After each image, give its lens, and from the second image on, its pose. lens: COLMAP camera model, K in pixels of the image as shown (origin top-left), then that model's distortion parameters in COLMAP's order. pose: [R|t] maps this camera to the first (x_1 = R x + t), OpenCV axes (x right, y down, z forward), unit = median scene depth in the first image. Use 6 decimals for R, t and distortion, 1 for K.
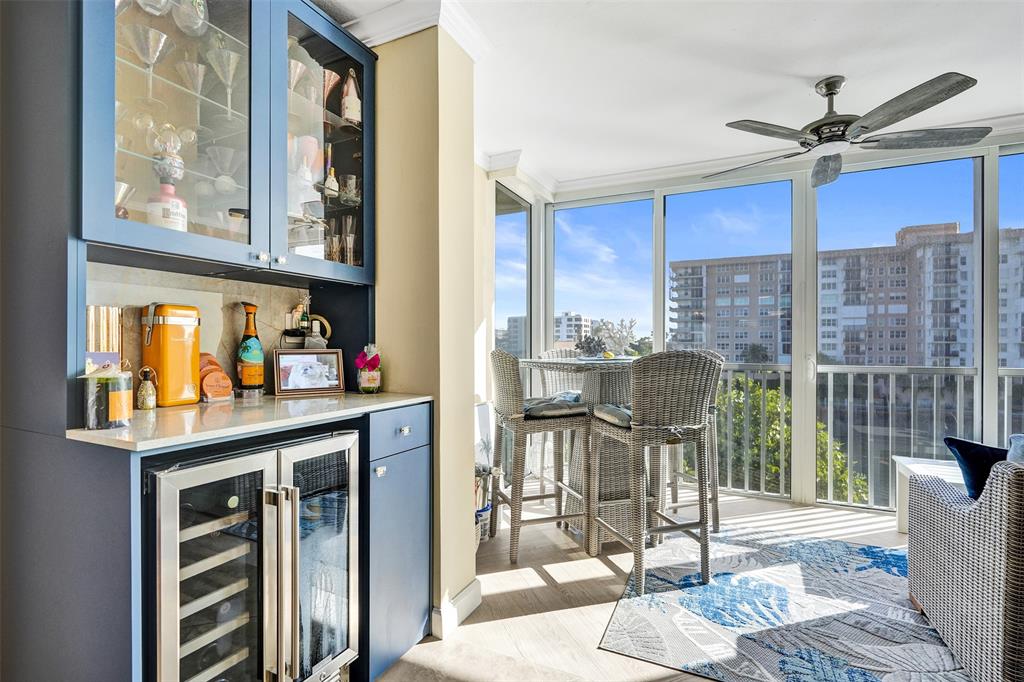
lens RADIAL K [[479.1, 0, 507.0], [0, 479.1, 347.4], [0, 0, 1]] dist [-0.011751, 0.002949]
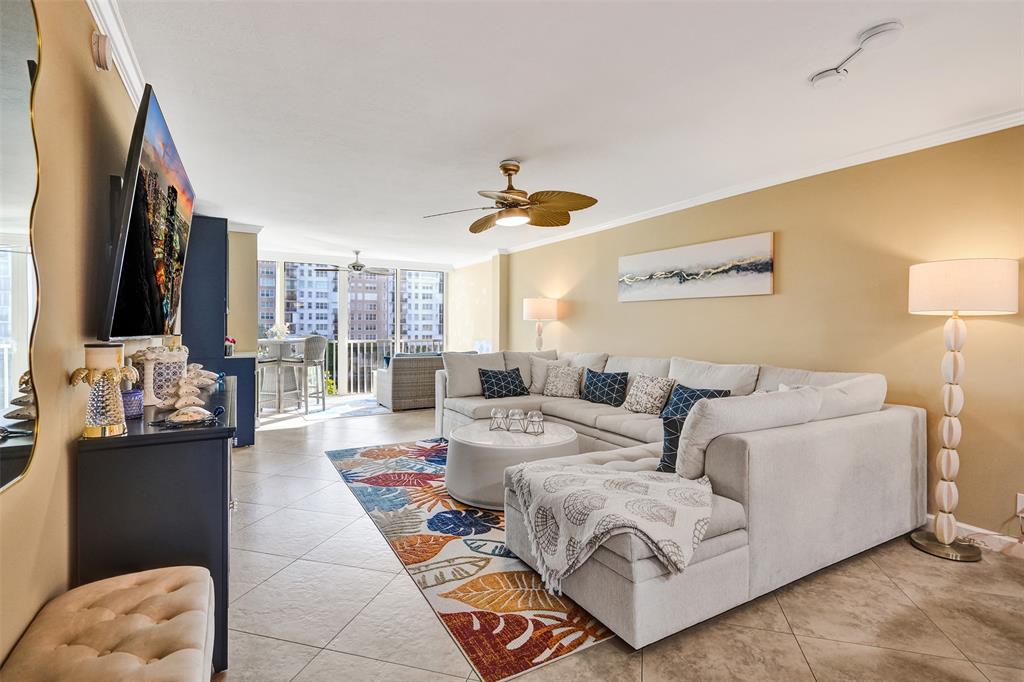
lens RADIAL K [[479.1, 0, 498.0], [0, 479.1, 315.5], [0, 0, 1]] dist [-0.011751, 0.002949]
pose [[0.583817, 0.018290, 0.811679, -0.986631], [0.002765, 0.999696, -0.024516, -0.030021], [-0.811881, 0.016558, 0.583589, -1.179343]]
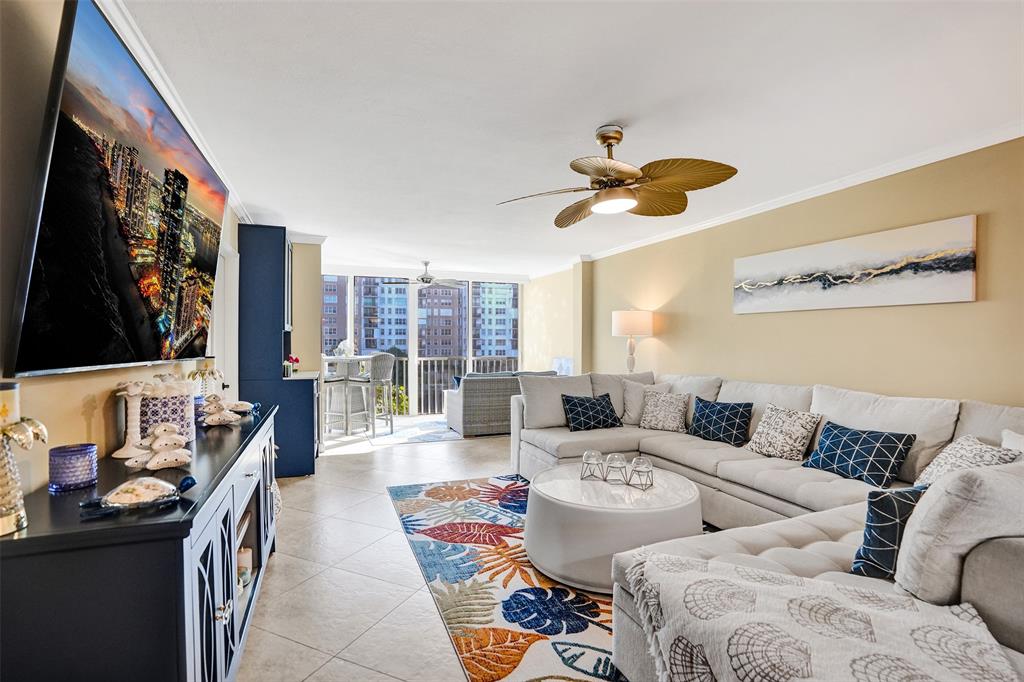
lens RADIAL K [[479.1, 0, 490.3], [0, 479.1, 347.0], [0, 0, 1]] dist [-0.011751, 0.002949]
pose [[0.711496, -0.008962, 0.702633, -0.814178], [0.002832, 0.999947, 0.009886, -0.040116], [-0.702684, -0.005044, 0.711484, -1.009788]]
